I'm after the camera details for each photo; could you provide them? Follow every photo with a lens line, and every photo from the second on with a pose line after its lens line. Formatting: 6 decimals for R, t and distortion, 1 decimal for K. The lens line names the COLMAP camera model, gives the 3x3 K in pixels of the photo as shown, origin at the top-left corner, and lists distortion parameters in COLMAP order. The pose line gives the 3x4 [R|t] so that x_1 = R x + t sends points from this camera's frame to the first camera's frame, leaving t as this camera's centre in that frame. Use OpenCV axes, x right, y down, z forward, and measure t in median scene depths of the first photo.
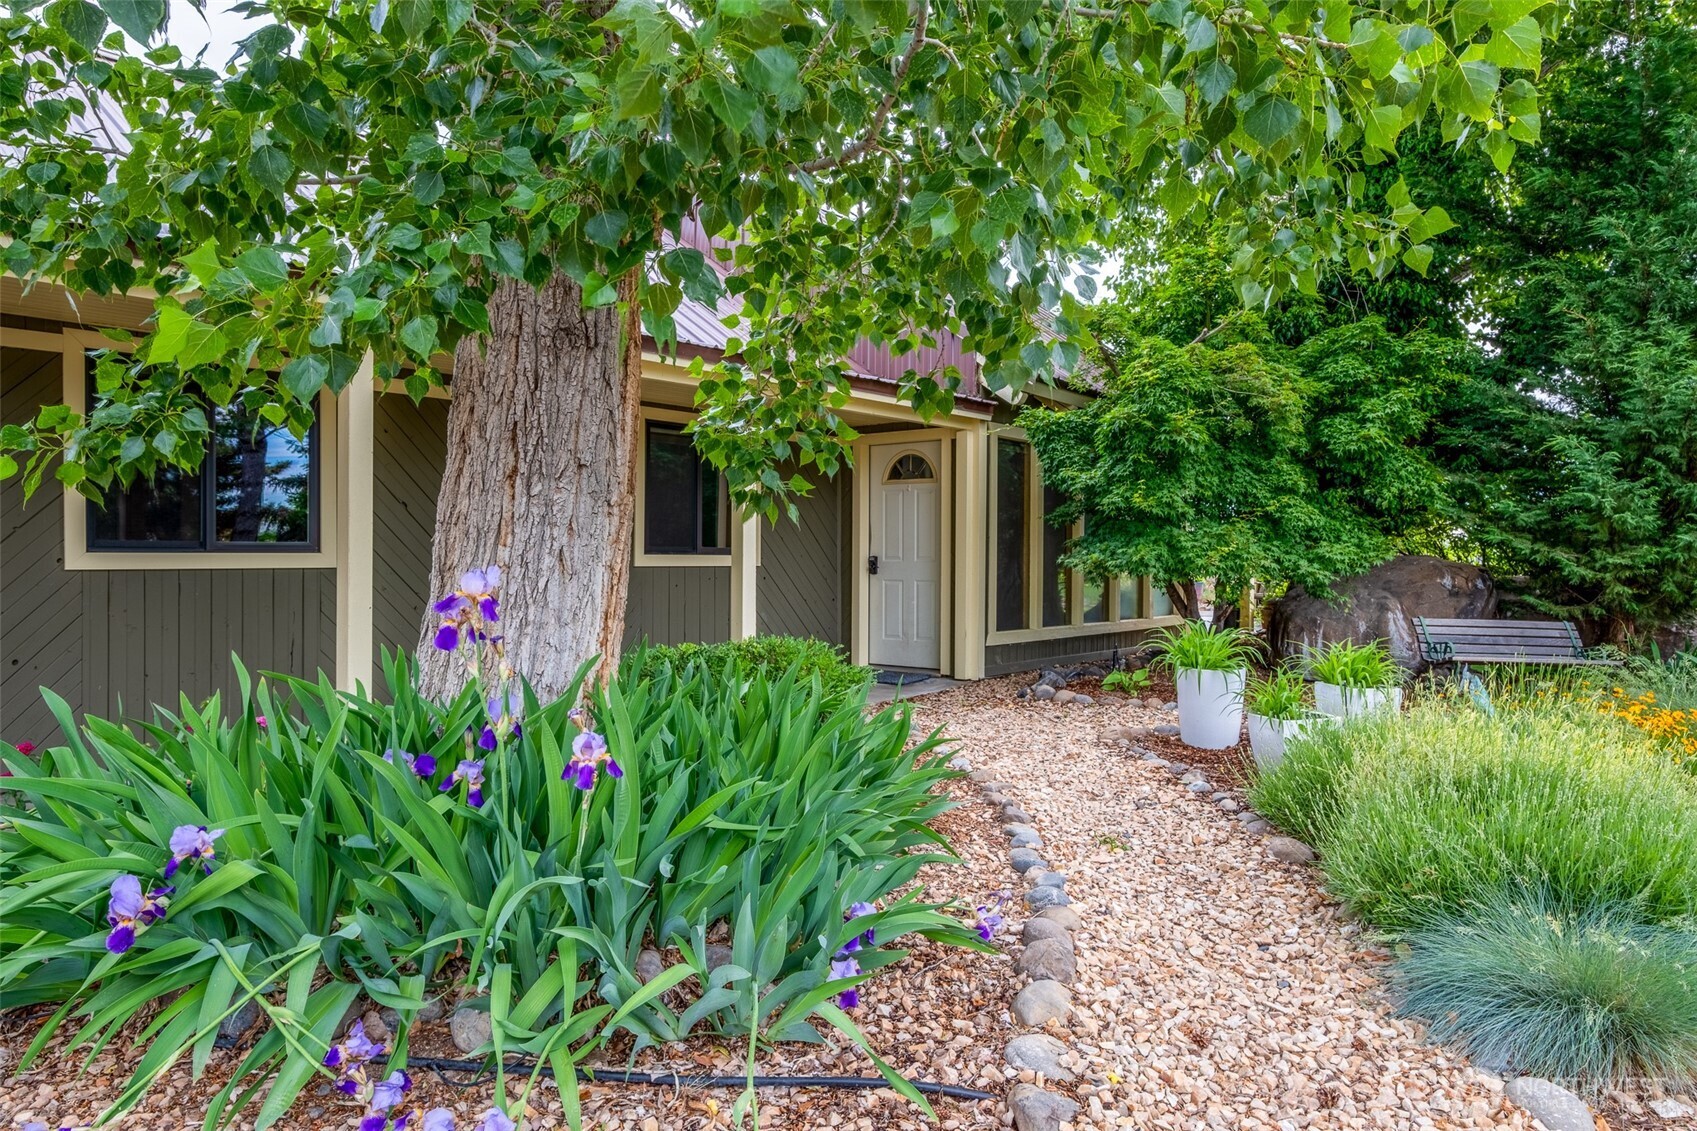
lens RADIAL K [[1117.8, 0, 850.3], [0, 1117.8, 563.6], [0, 0, 1]] dist [-0.004386, -0.000397]
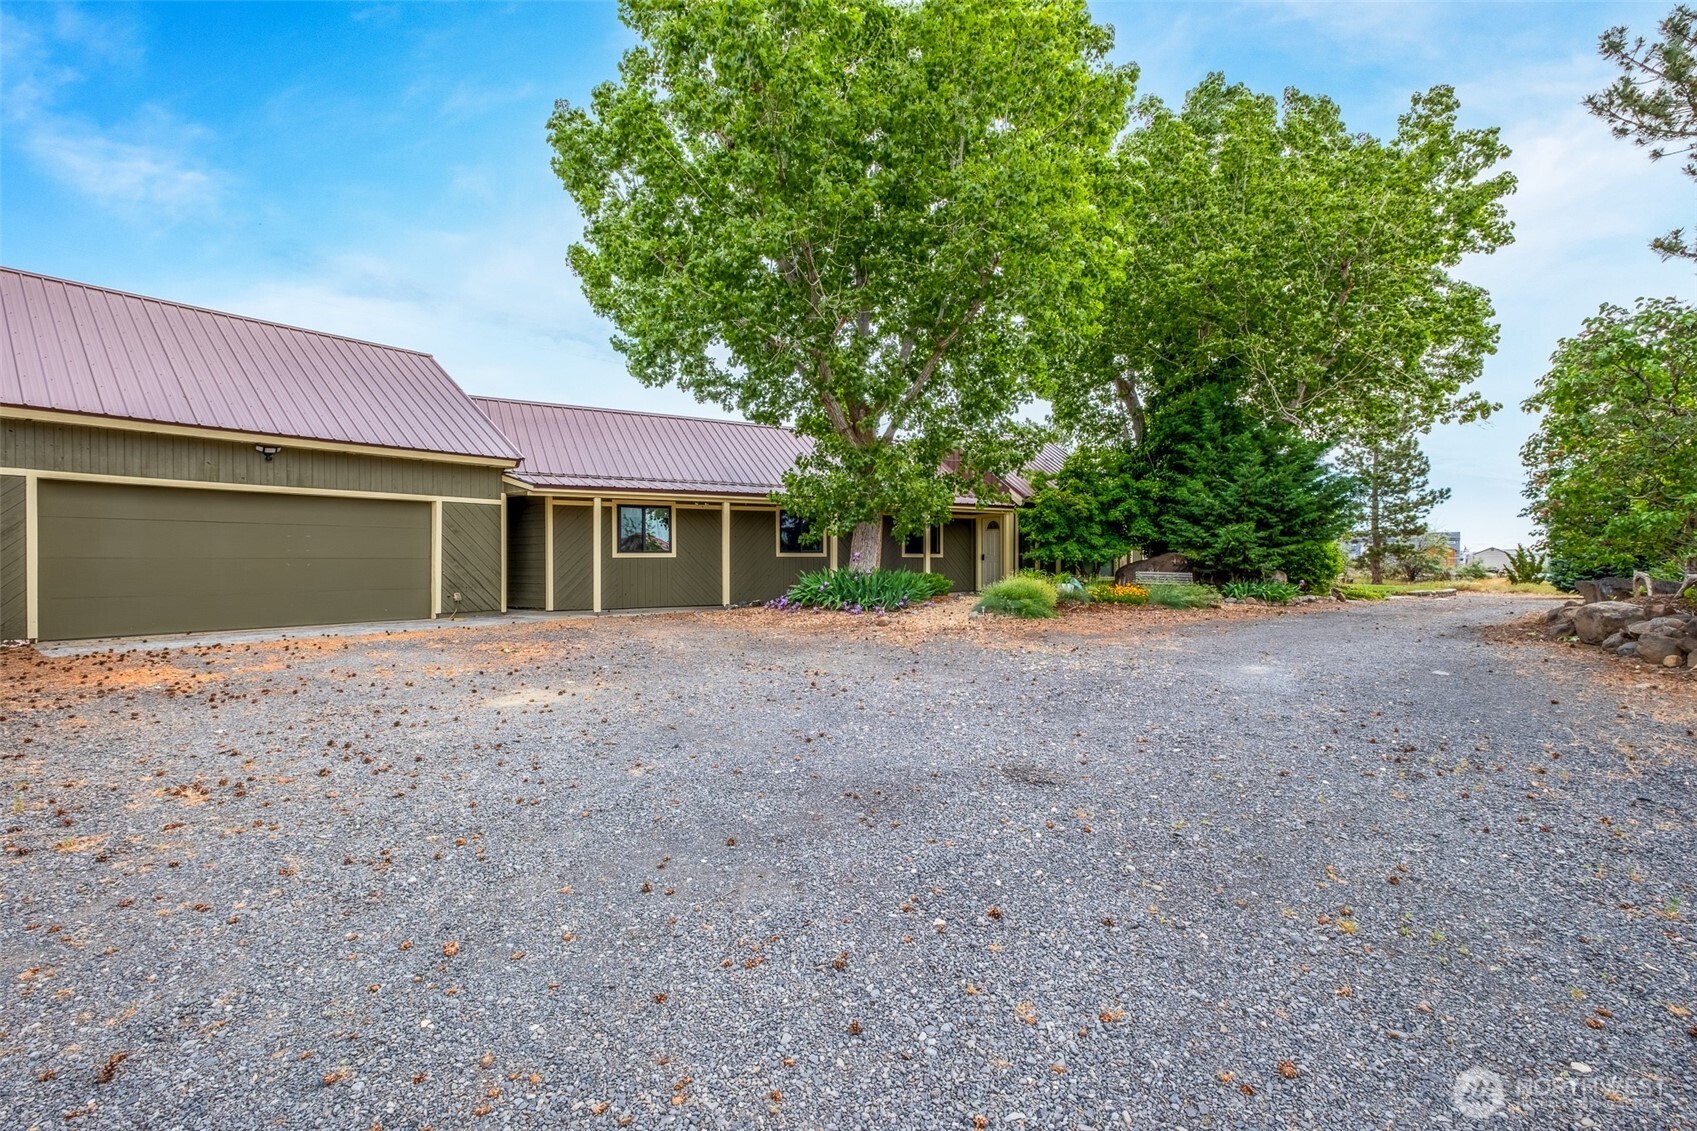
lens RADIAL K [[740.1, 0, 848.4], [0, 740.1, 565.3], [0, 0, 1]] dist [-0.001494, 0.000293]
pose [[0.936648, -0.004231, -0.350247, 0.524044], [0.002564, 0.999983, -0.005222, 0.046853], [0.350264, 0.003993, 0.936643, -1.426341]]
